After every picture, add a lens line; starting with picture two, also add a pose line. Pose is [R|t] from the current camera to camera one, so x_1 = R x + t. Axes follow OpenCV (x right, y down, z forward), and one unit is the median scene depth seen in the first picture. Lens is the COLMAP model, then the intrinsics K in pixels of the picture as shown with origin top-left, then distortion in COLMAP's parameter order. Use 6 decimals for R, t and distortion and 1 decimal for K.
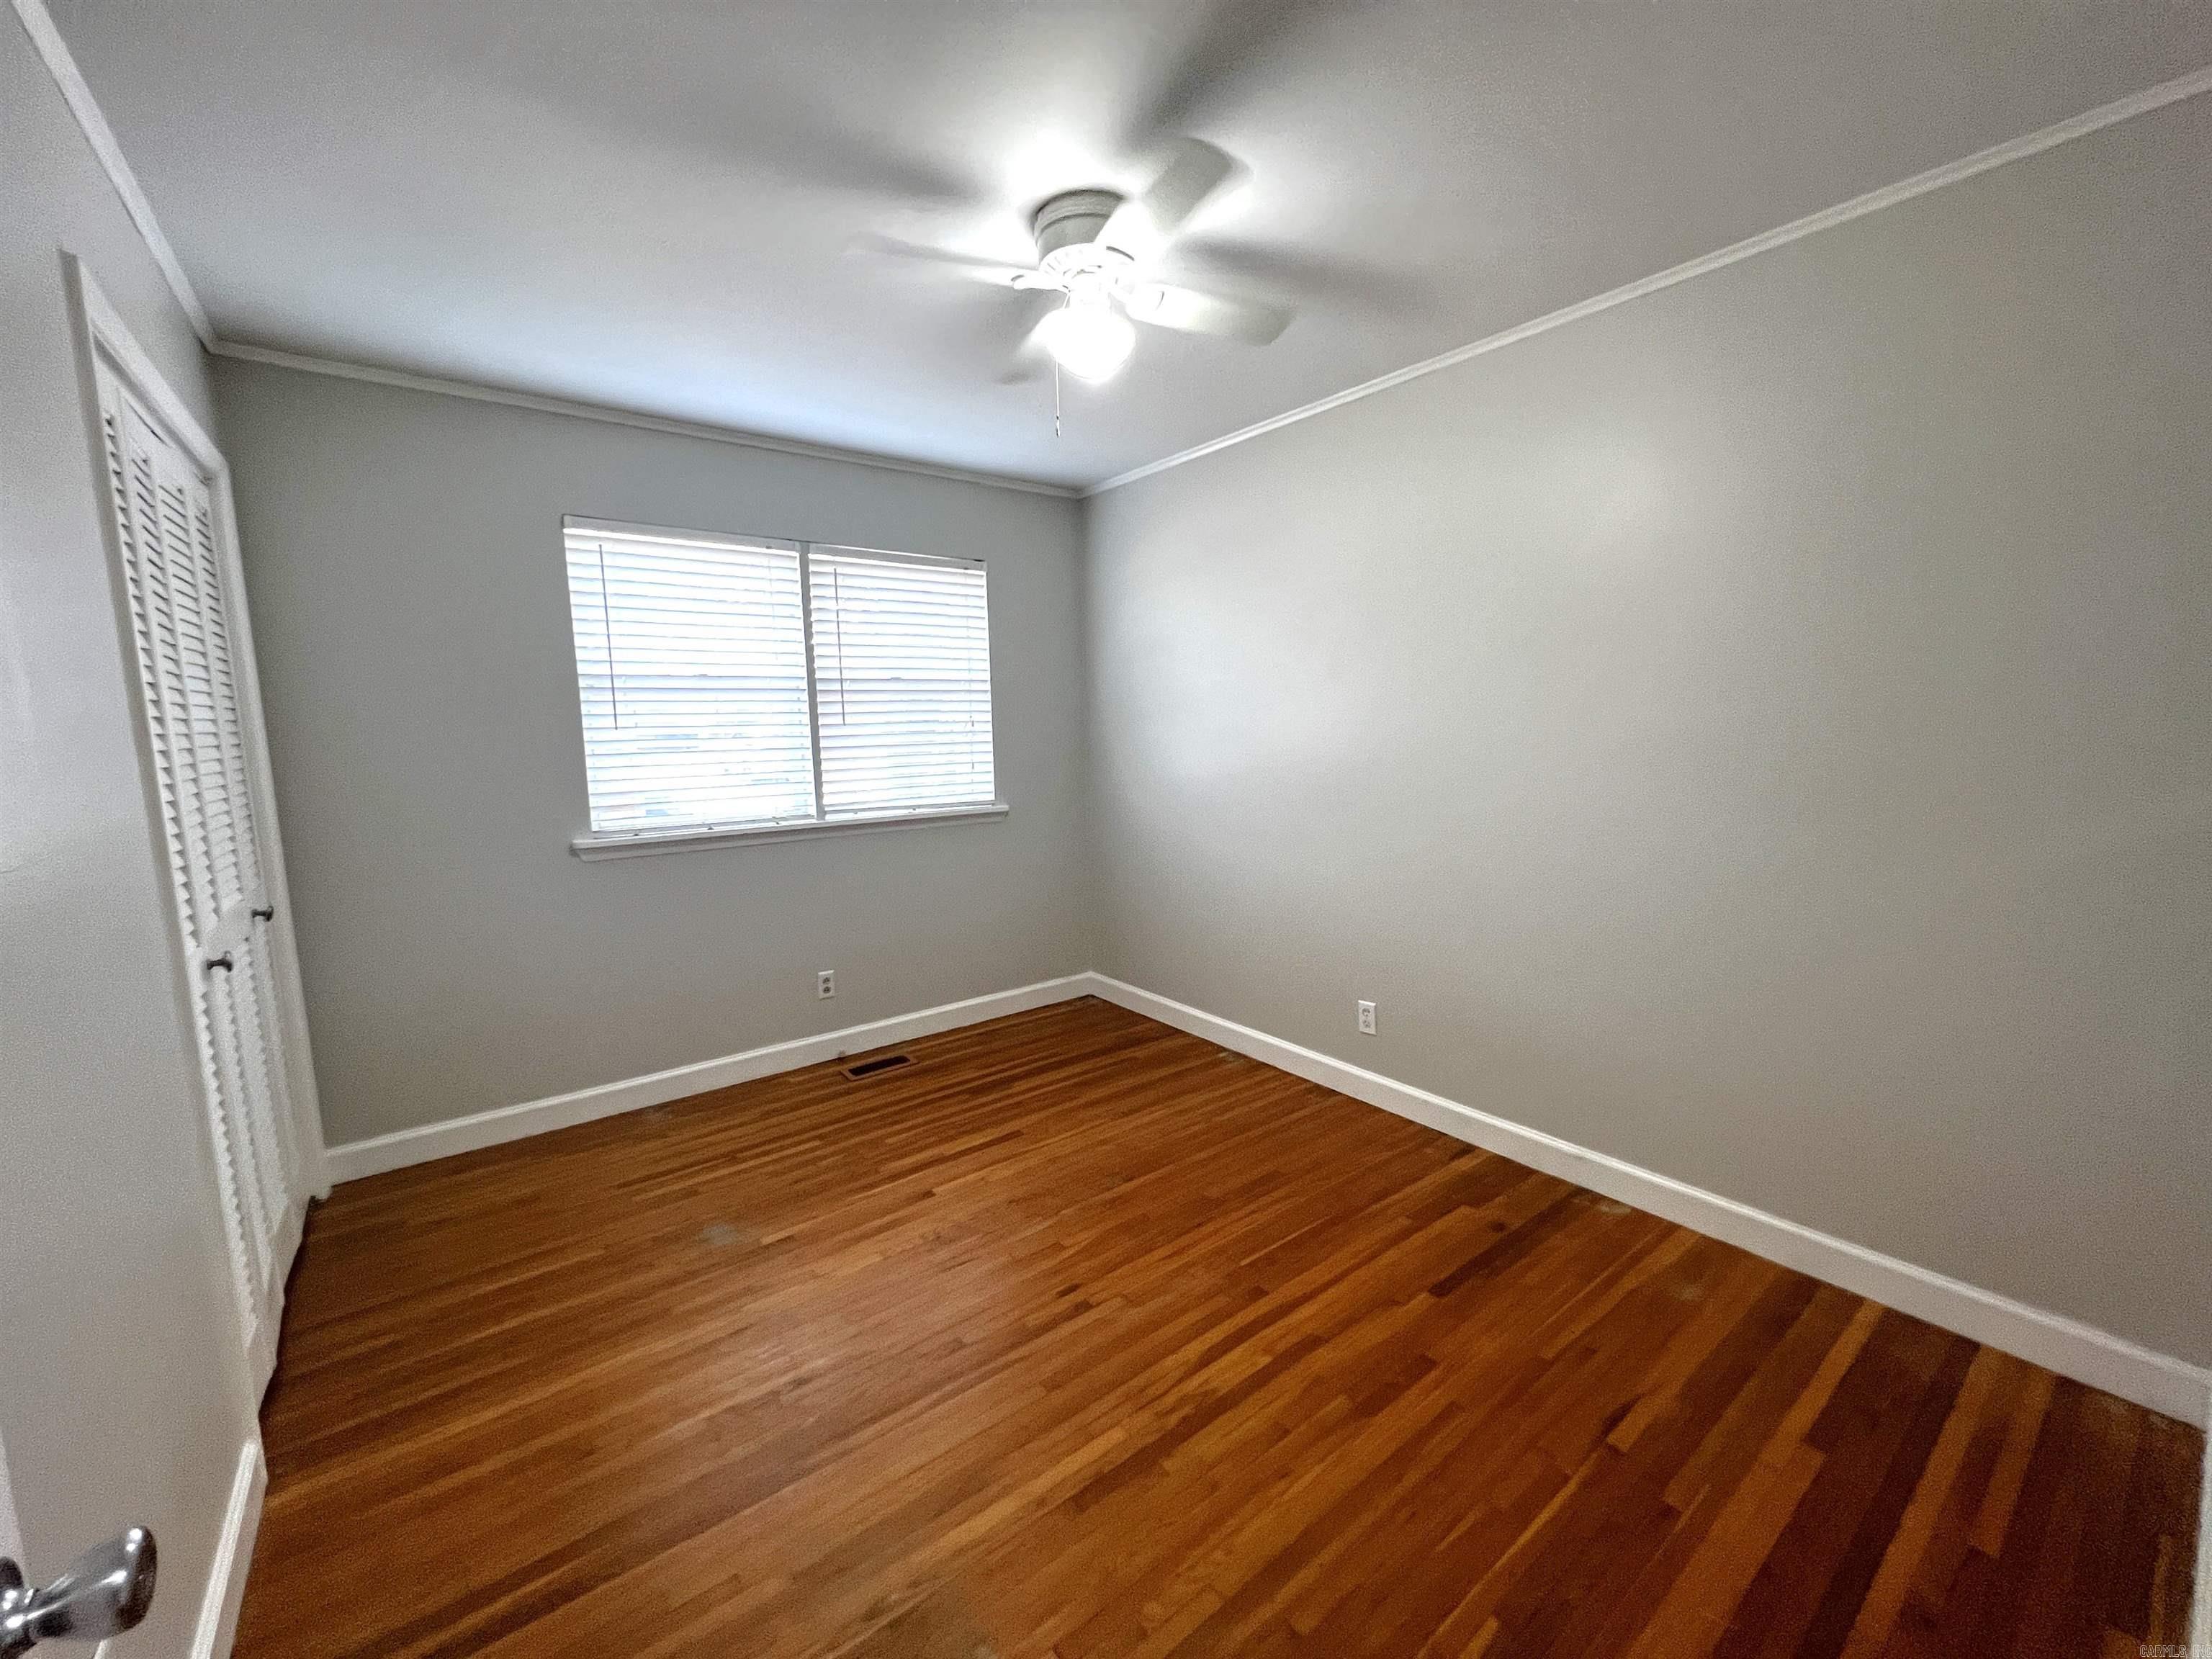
lens RADIAL K [[883.8, 0, 1108.2], [0, 883.8, 832.7], [0, 0, 1]] dist [0.000401, 0.000241]
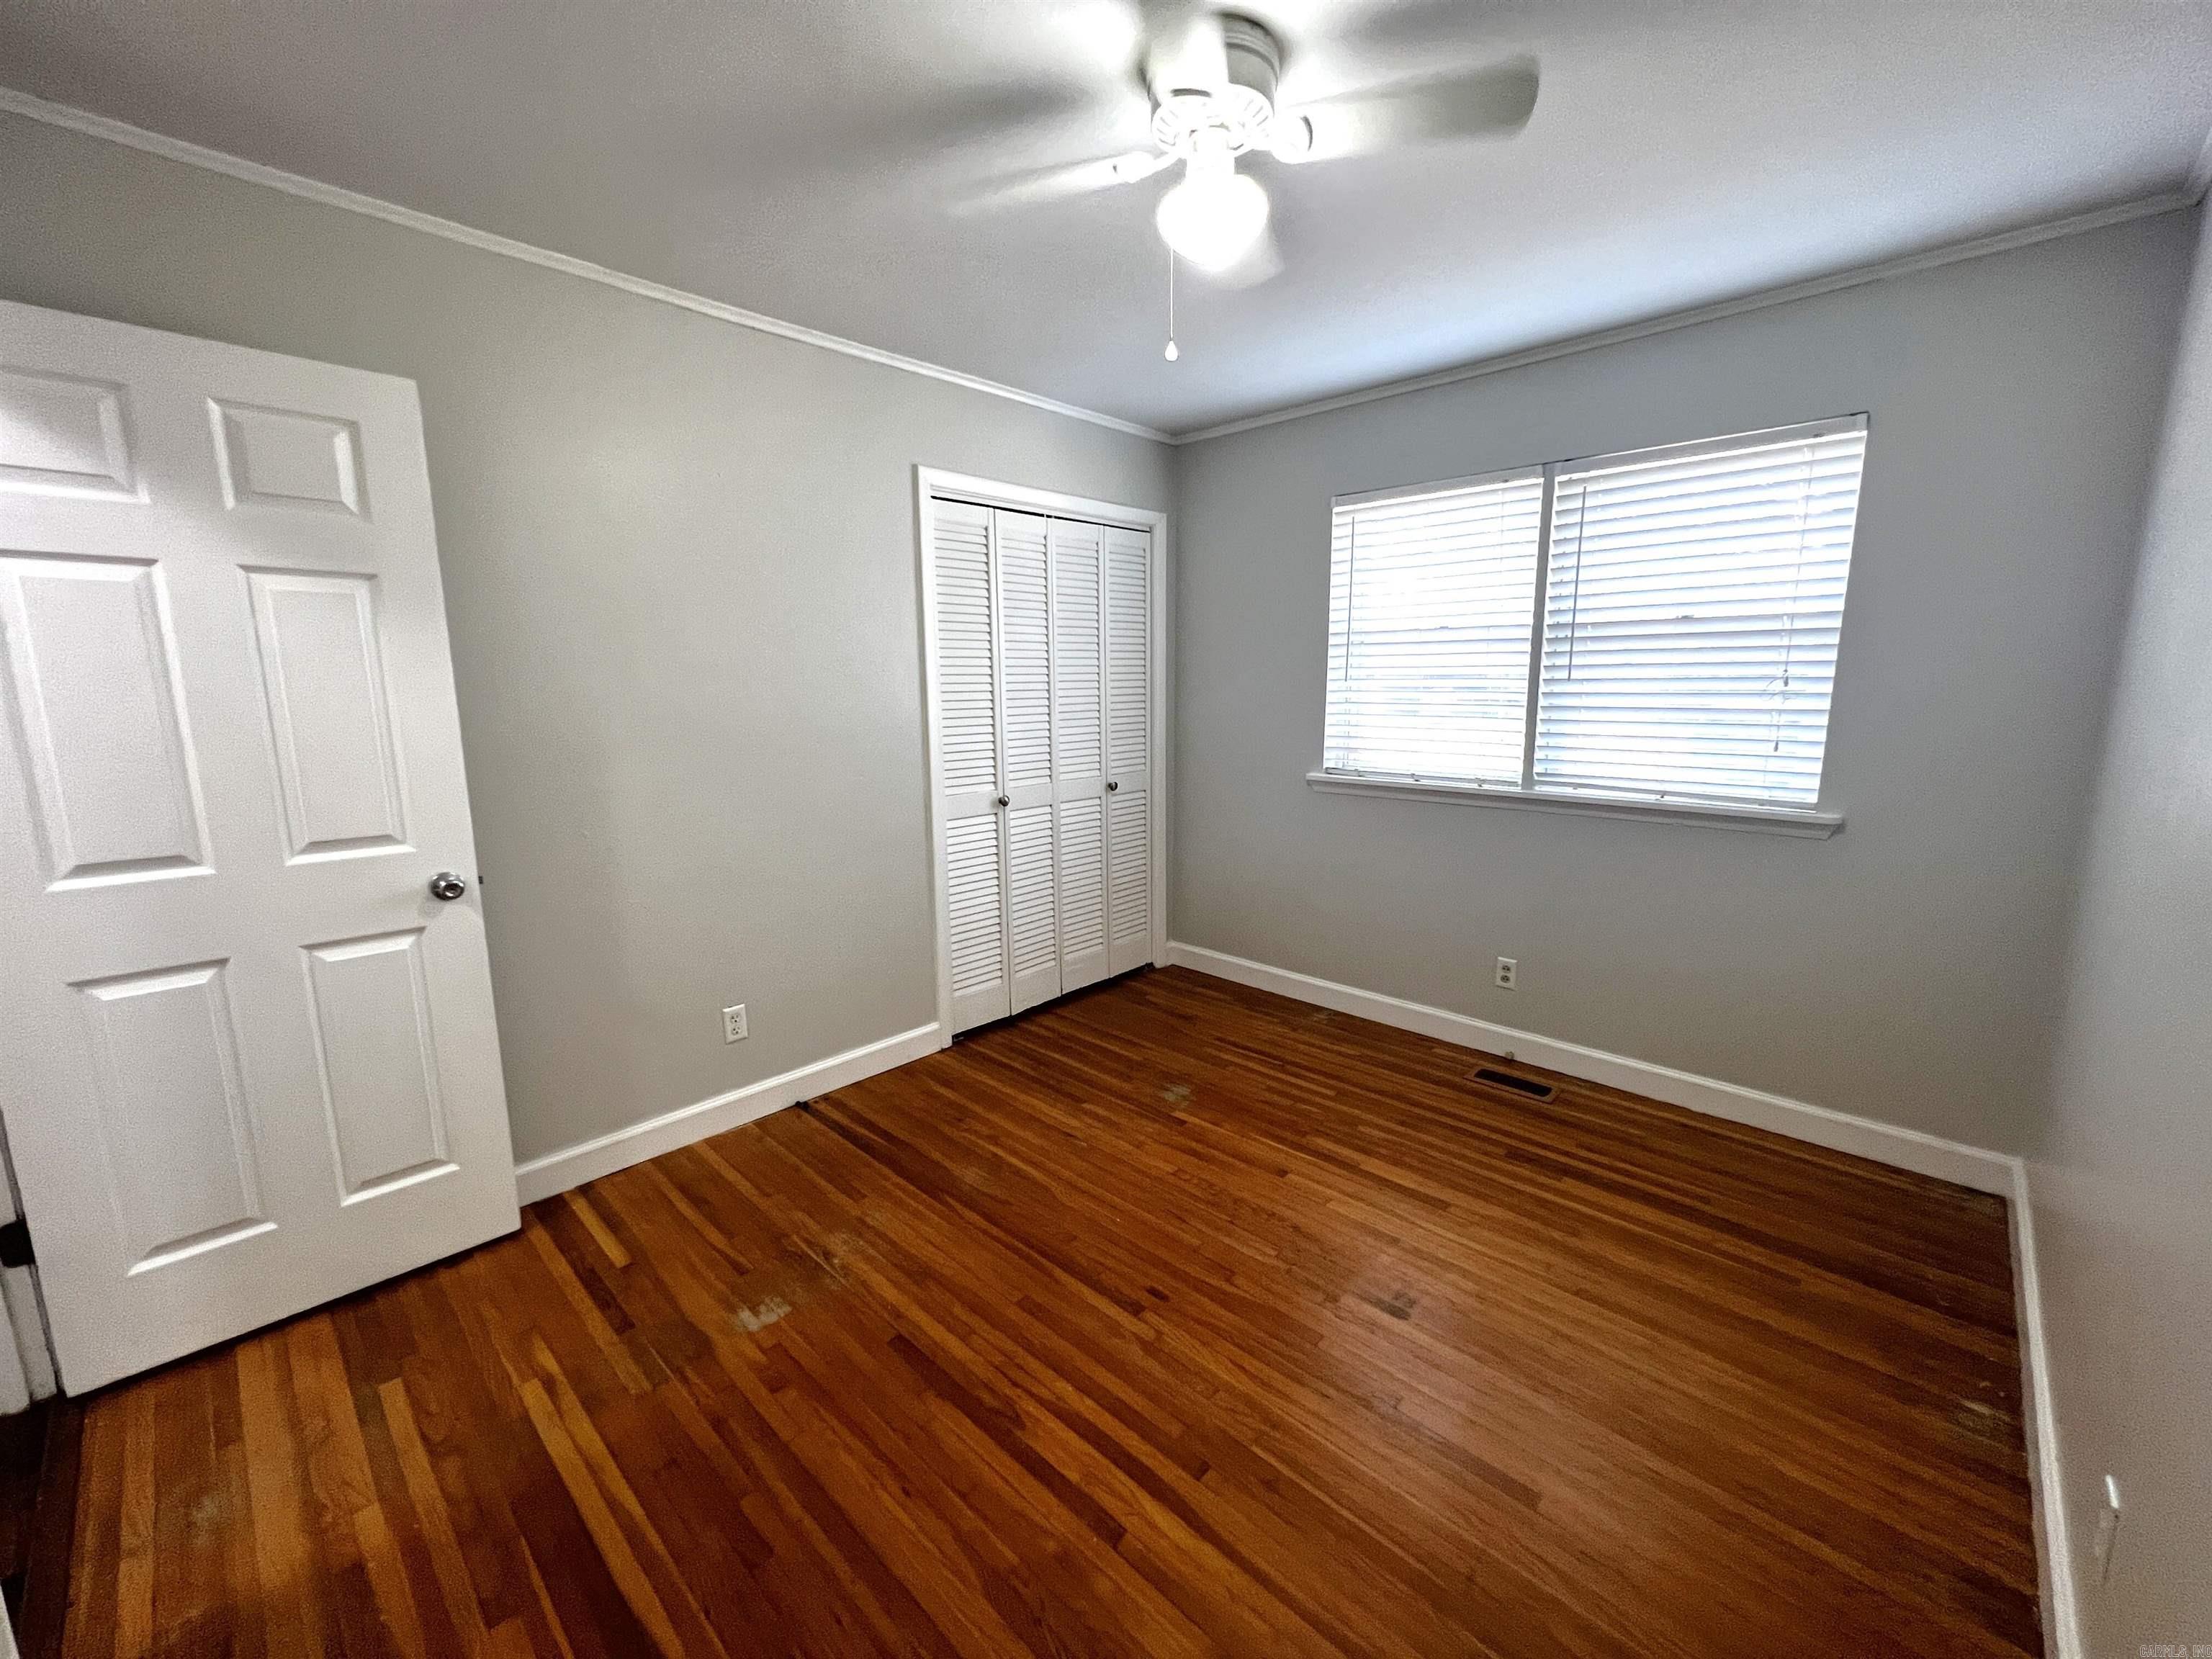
lens RADIAL K [[883.8, 0, 1108.2], [0, 883.8, 832.7], [0, 0, 1]] dist [0.000401, 0.000241]
pose [[0.151773, 0.190265, -0.969930, 0.493860], [-0.120274, 0.977561, 0.172942, -0.078142], [0.981070, 0.090409, 0.171251, 0.474952]]
